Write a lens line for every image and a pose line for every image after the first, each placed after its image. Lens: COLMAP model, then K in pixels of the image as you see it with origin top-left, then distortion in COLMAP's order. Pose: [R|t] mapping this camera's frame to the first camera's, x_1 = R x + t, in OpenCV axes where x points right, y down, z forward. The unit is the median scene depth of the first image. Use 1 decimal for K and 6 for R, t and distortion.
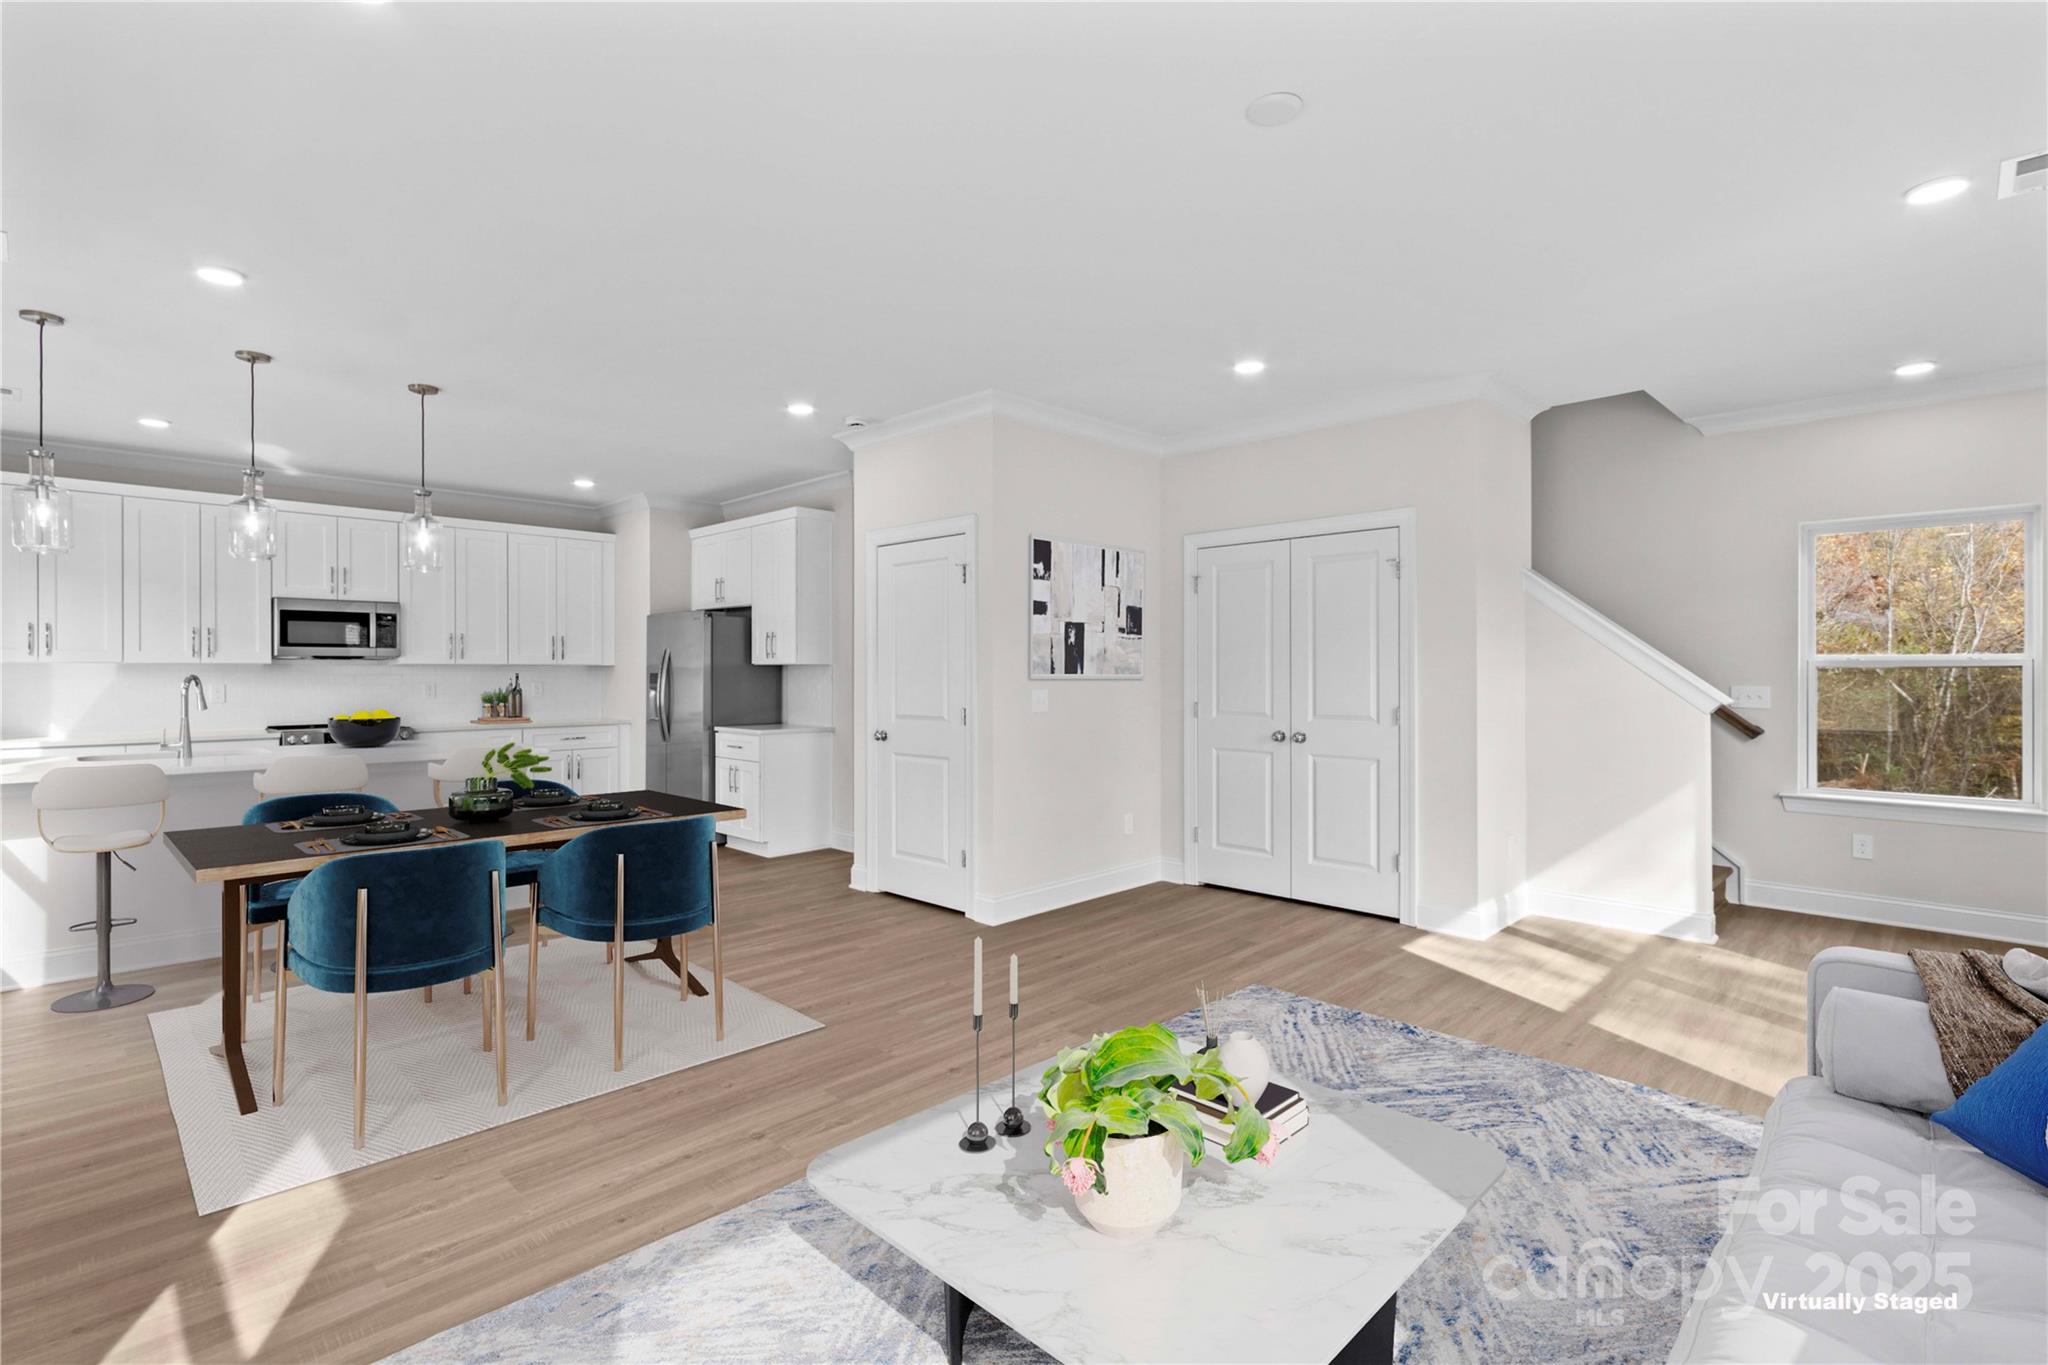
lens RADIAL K [[926.5, 0, 1008.7], [0, 926.5, 651.7], [0, 0, 1]] dist [-0.001951, 0.001169]
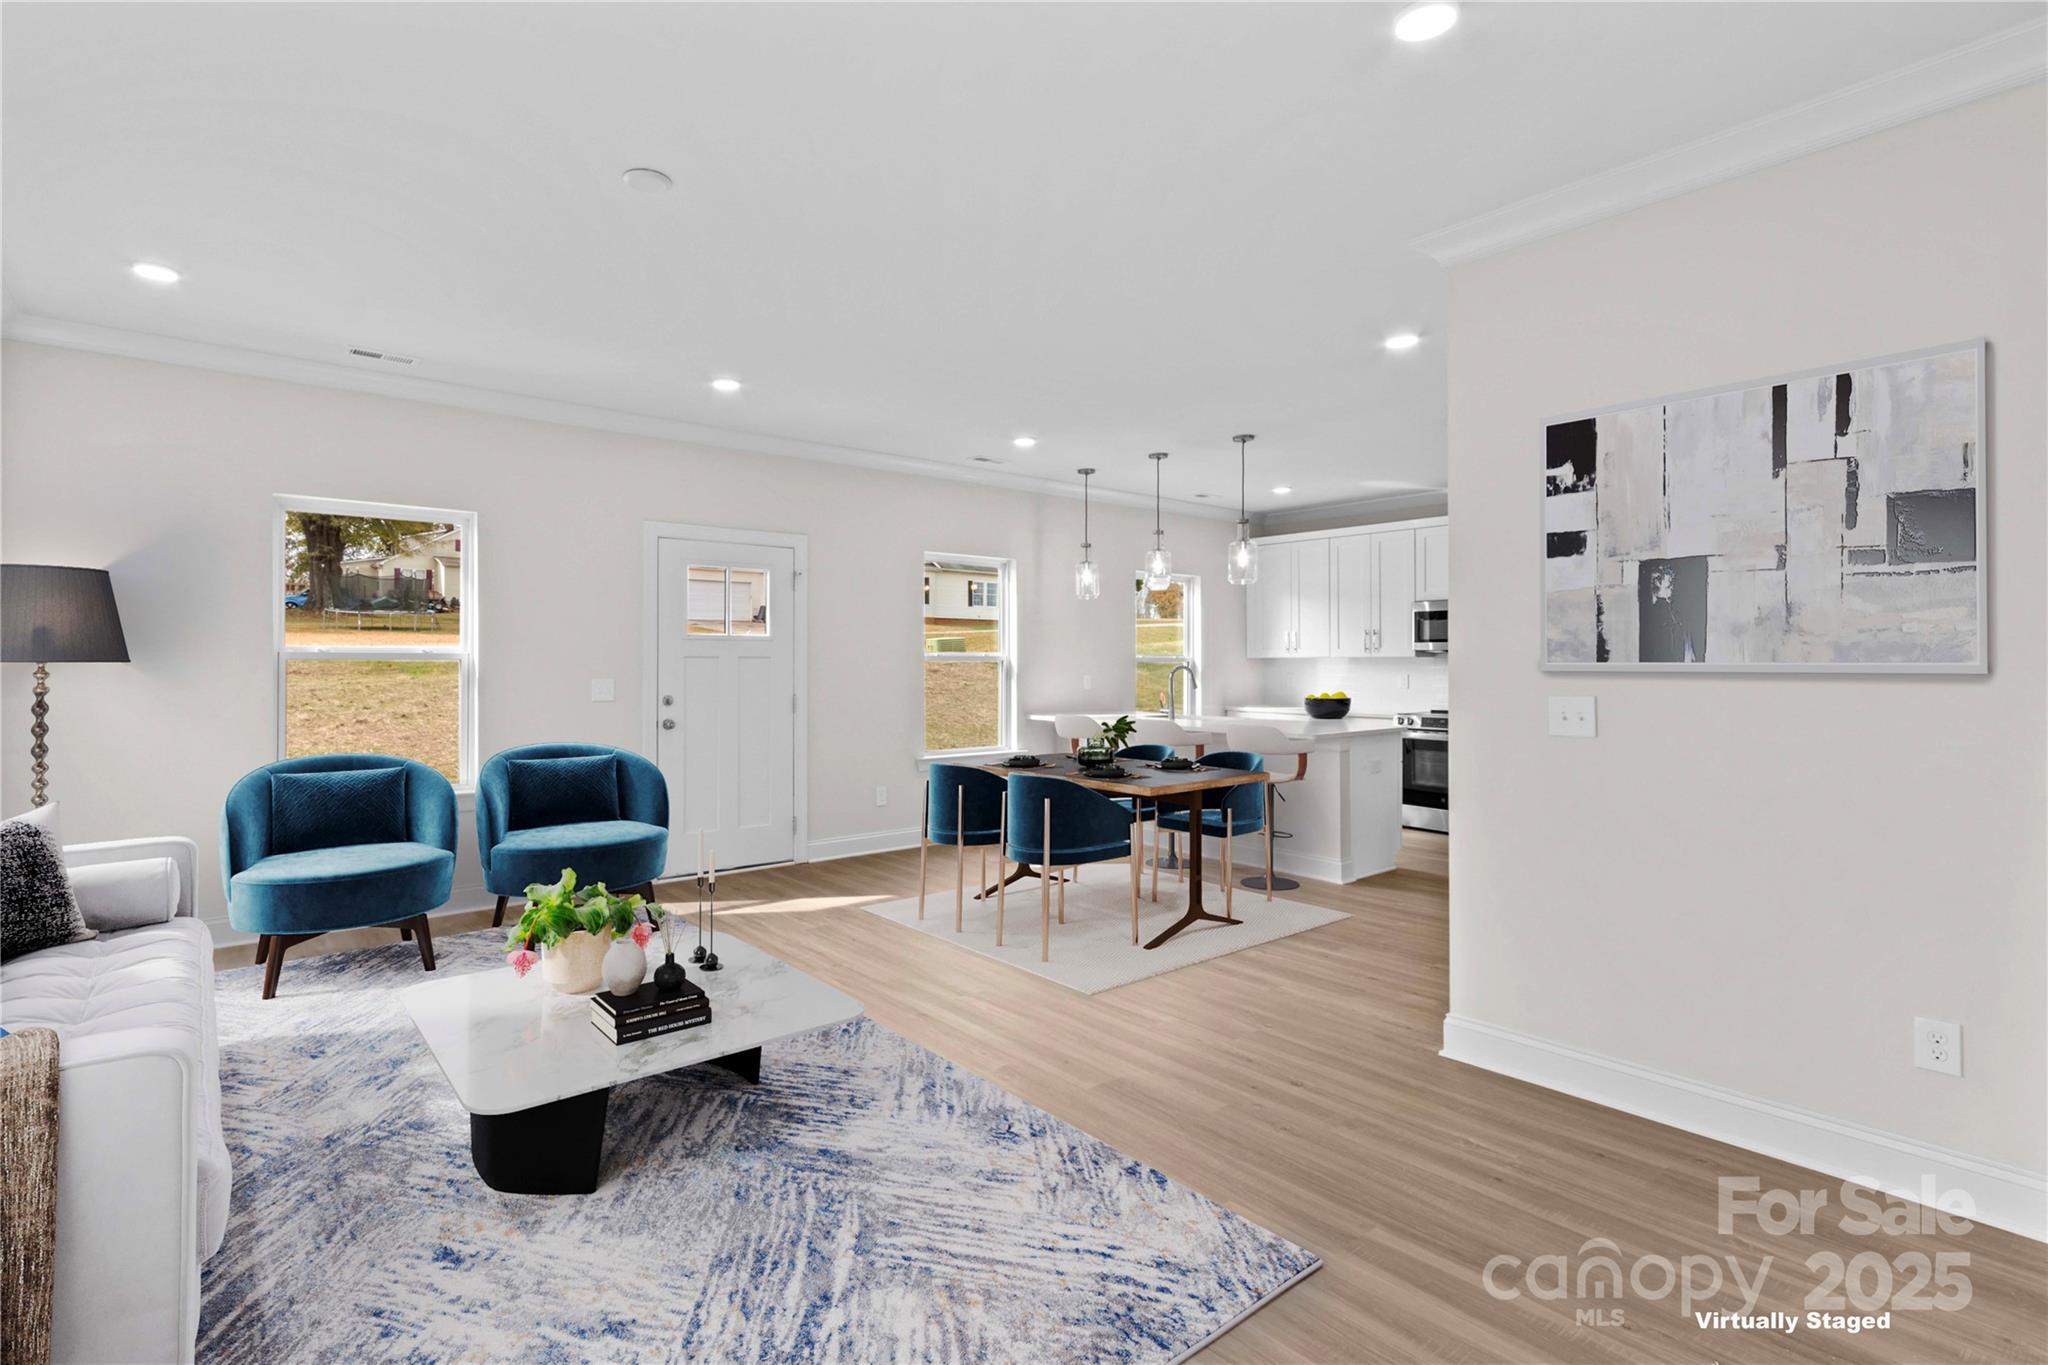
lens RADIAL K [[926.5, 0, 998.1], [0, 926.5, 689.8], [0, 0, 1]] dist [-0.001951, 0.001169]
pose [[-0.053668, 0.025315, -0.998238, 0.624990], [0.021656, 0.999473, 0.024182, 0.020934], [0.998324, -0.020320, -0.054188, 0.684310]]
